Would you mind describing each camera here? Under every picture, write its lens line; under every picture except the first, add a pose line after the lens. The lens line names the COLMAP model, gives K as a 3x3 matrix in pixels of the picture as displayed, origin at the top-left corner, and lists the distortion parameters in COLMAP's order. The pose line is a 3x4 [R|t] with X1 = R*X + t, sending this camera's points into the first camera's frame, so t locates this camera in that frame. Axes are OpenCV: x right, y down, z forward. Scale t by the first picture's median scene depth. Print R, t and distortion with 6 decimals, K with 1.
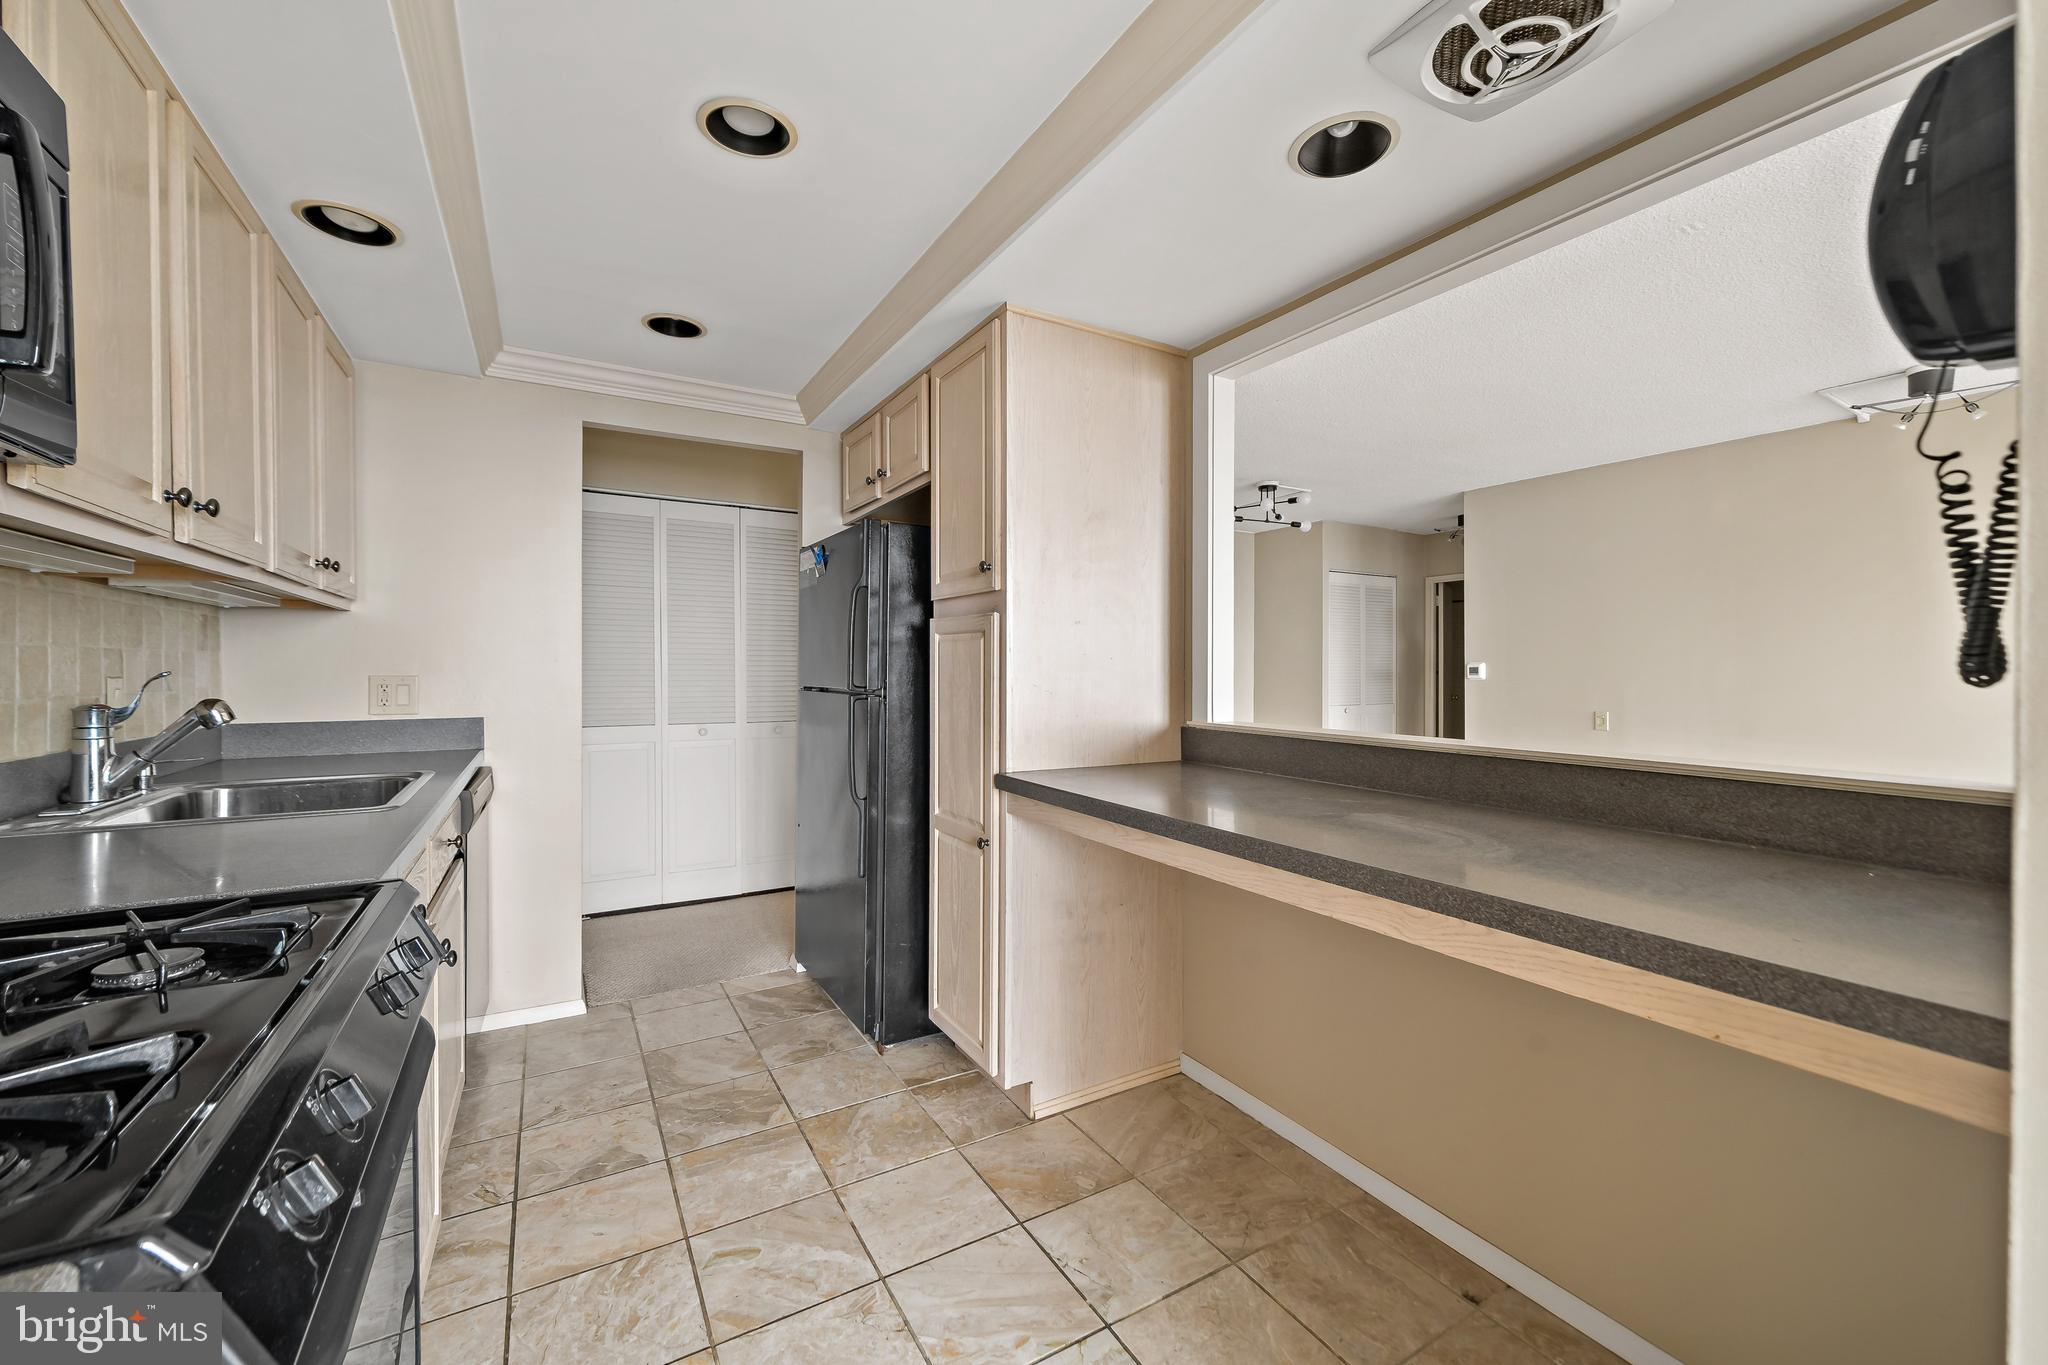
lens RADIAL K [[805.5, 0, 1017.9], [0, 805.5, 671.7], [0, 0, 1]] dist [-0.002973, 0.000047]
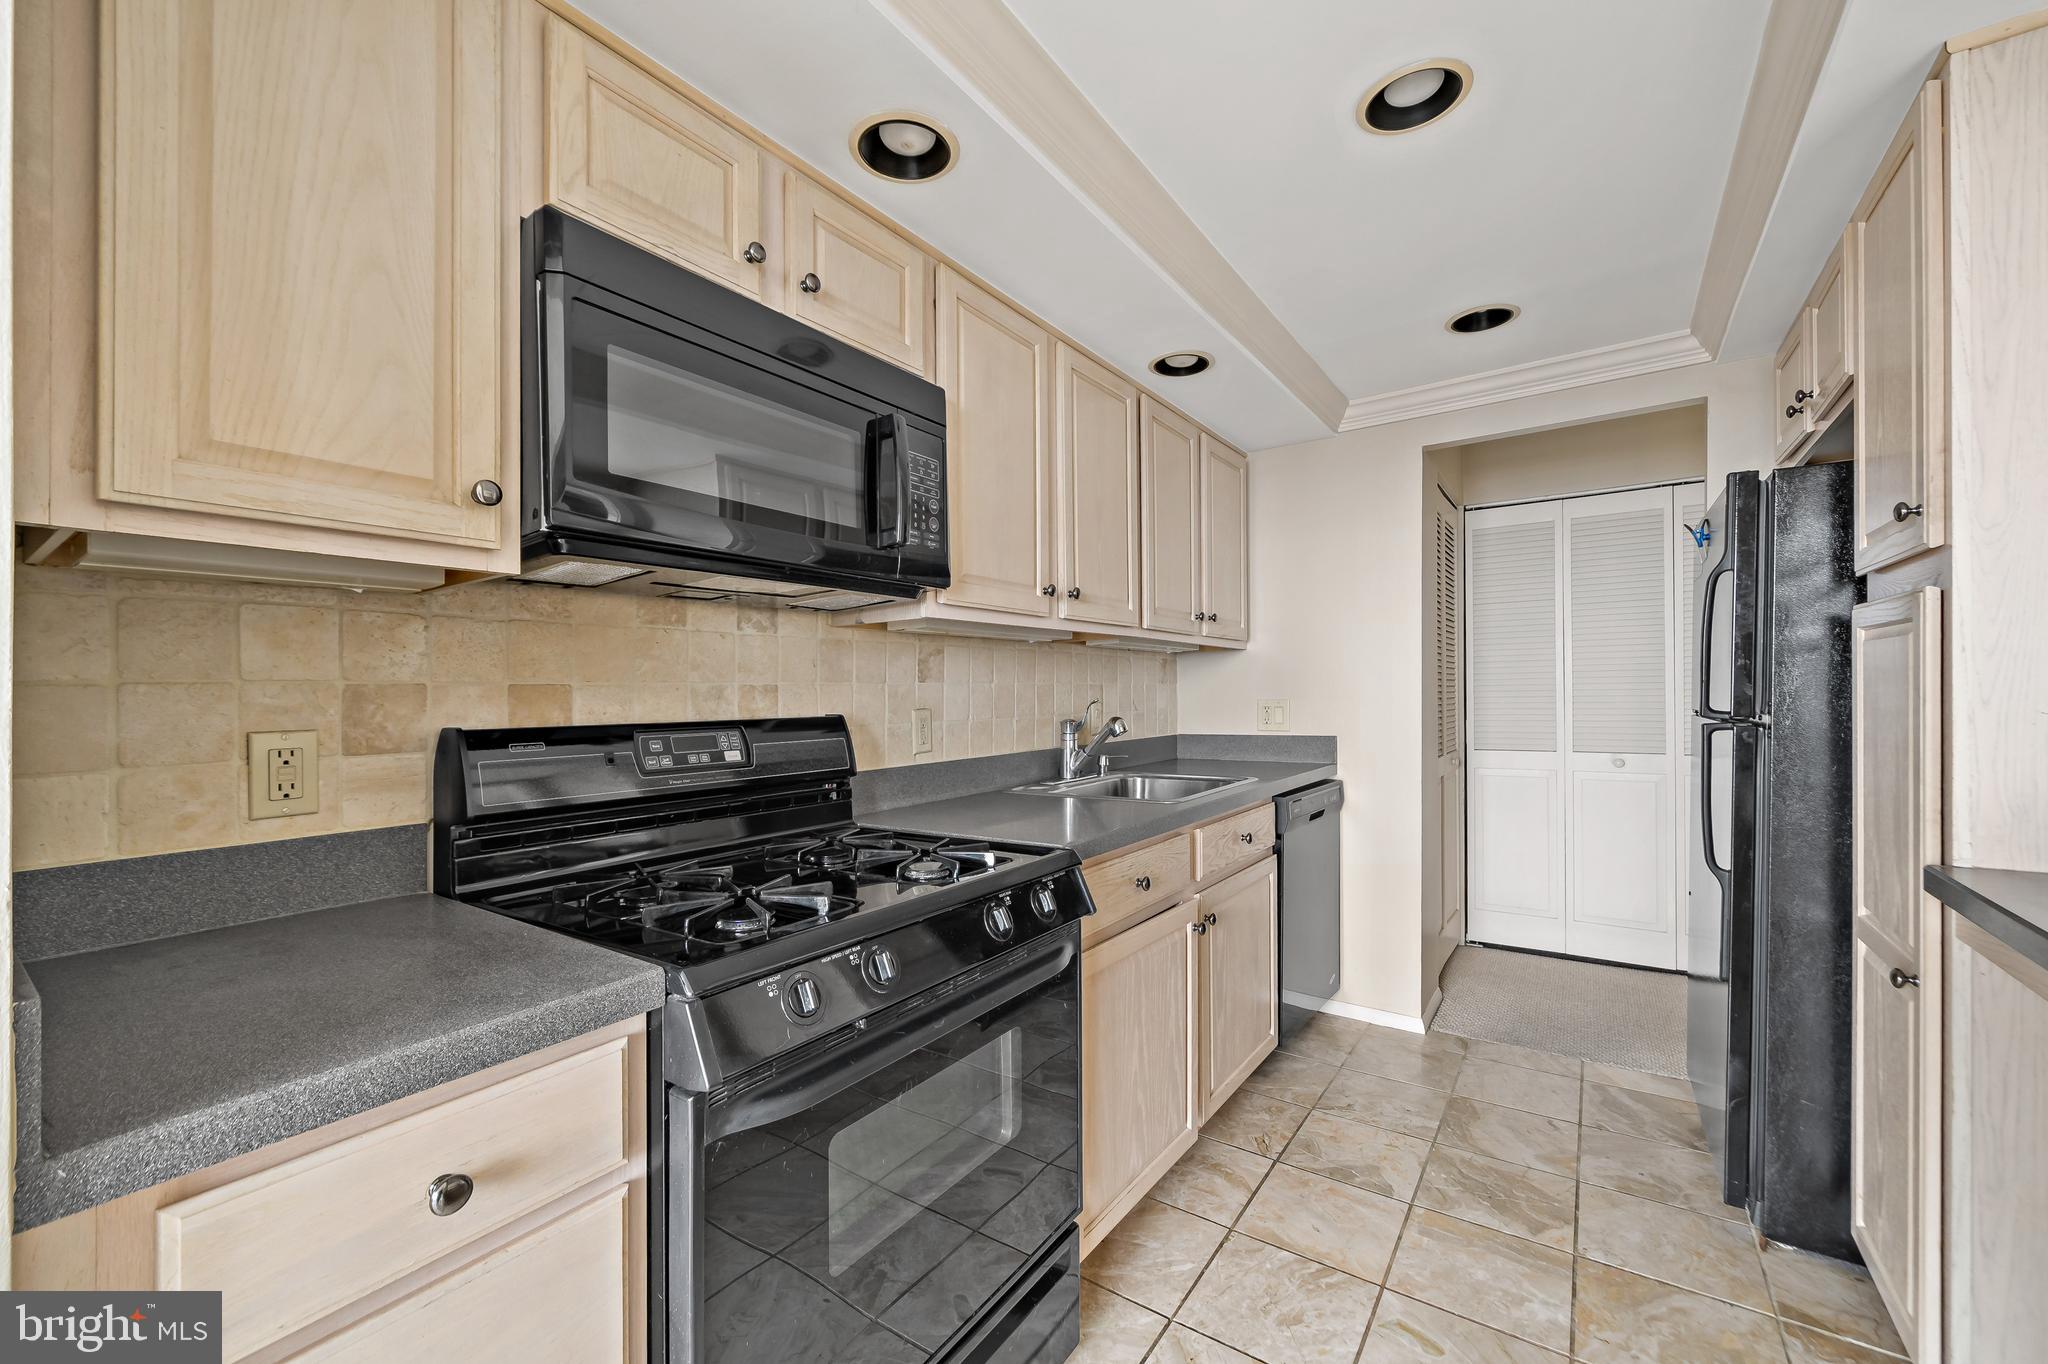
lens RADIAL K [[803.7, 0, 1025.8], [0, 803.7, 688.0], [0, 0, 1]] dist [-0.001428, -0.000110]
pose [[0.415963, -0.018459, -0.909194, 0.228049], [0.014142, 0.999804, -0.013828, -0.001385], [0.909271, -0.007106, 0.416143, 0.170846]]
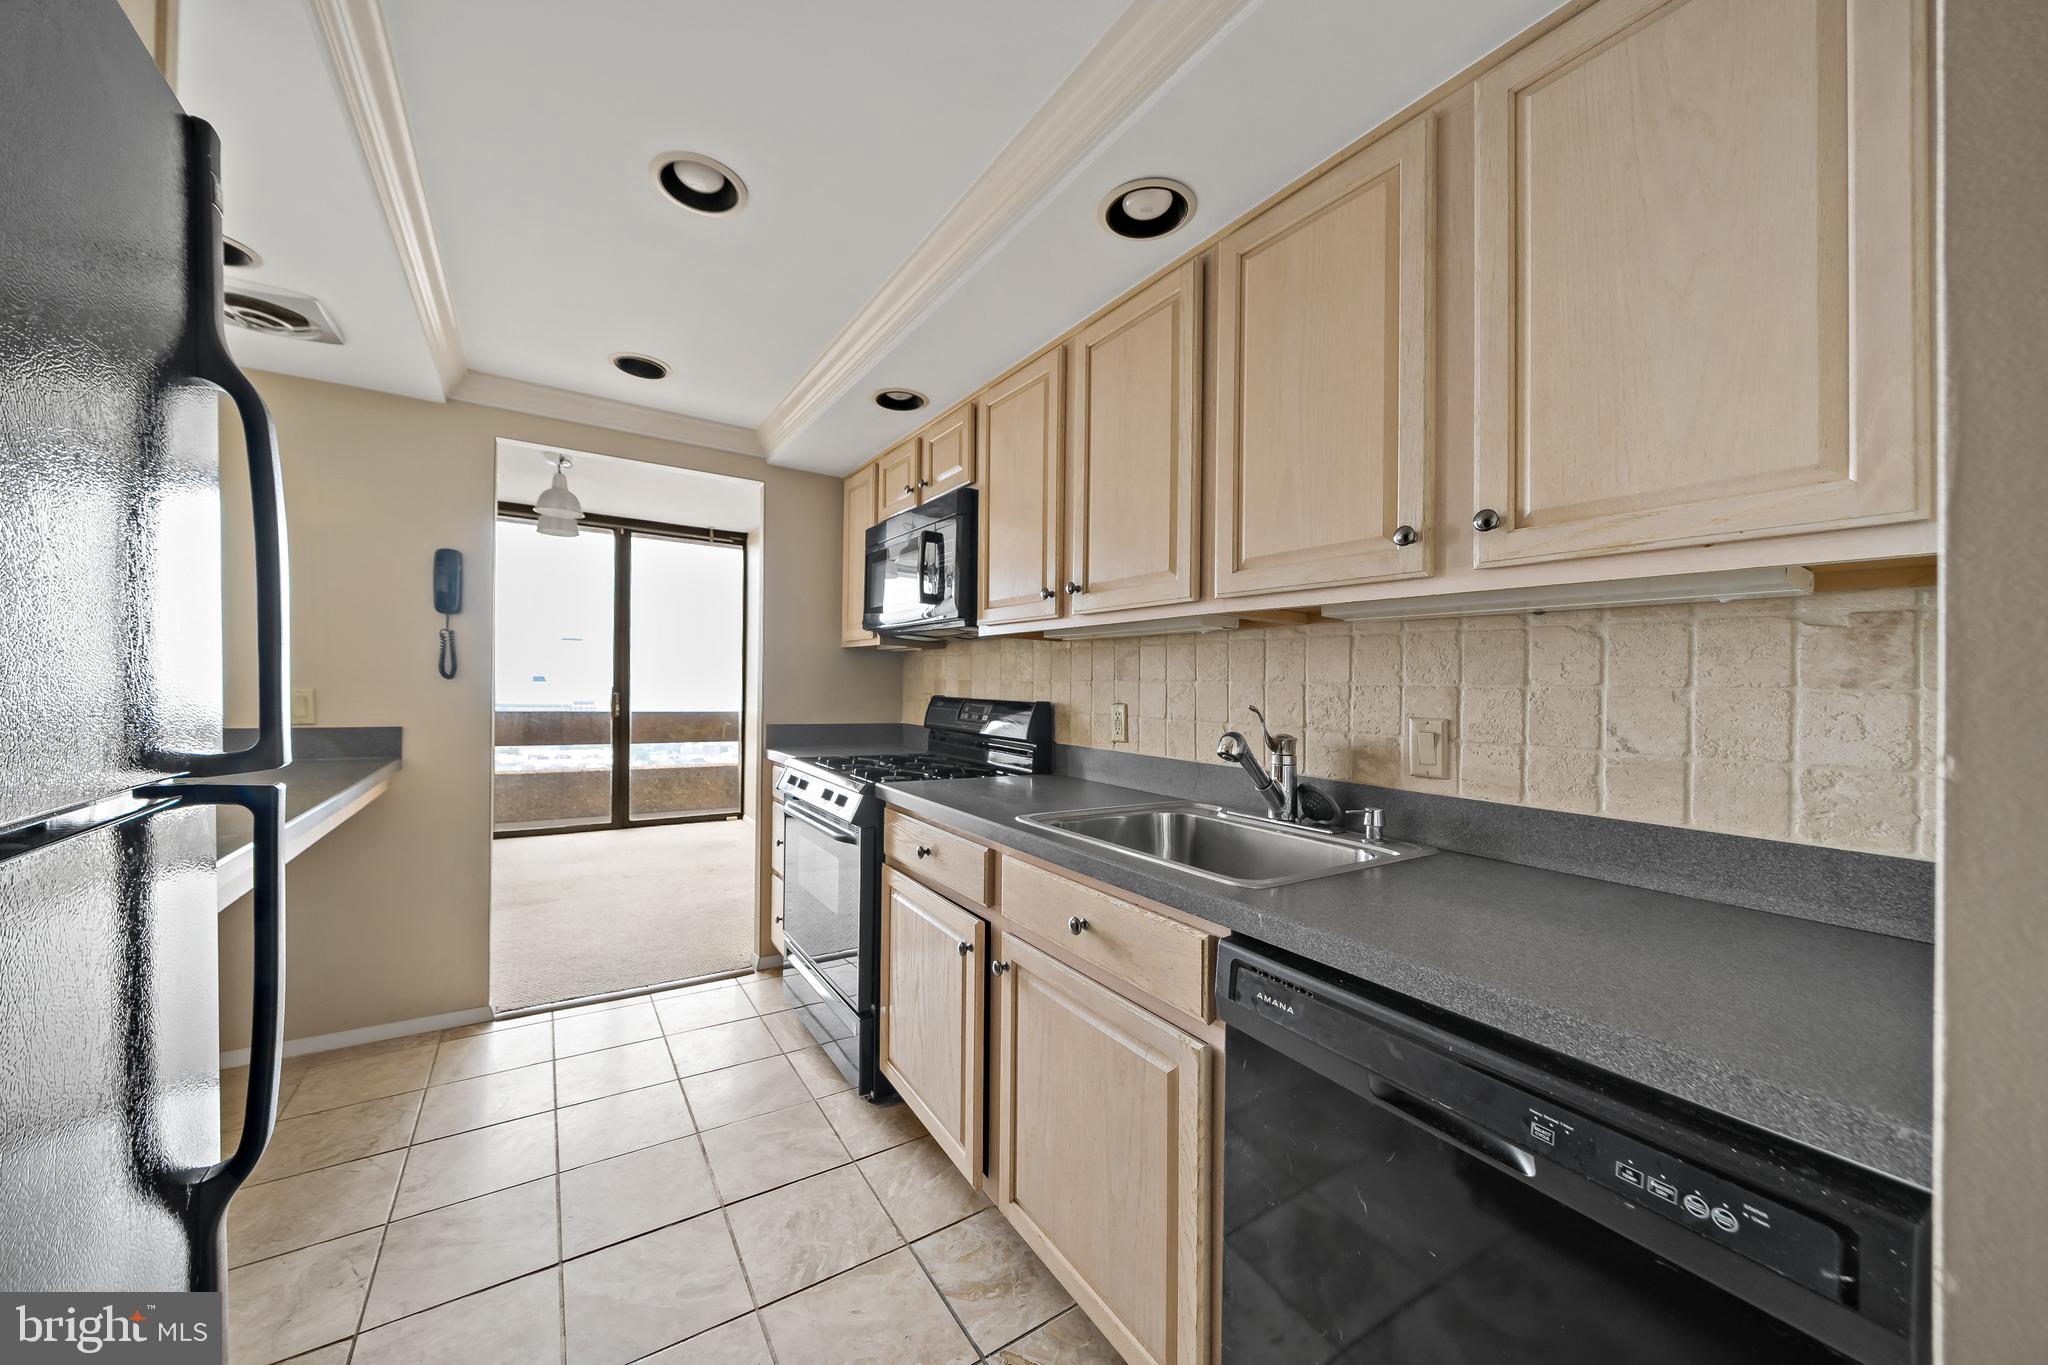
lens RADIAL K [[747.3, 0, 1018.4], [0, 747.3, 680.7], [0, 0, 1]] dist [0.000271, 0.000037]
pose [[-0.999019, -0.020713, -0.039136, -0.513303], [-0.020510, 0.999774, -0.005588, -0.008300], [0.039243, -0.004780, -0.999218, 1.447598]]
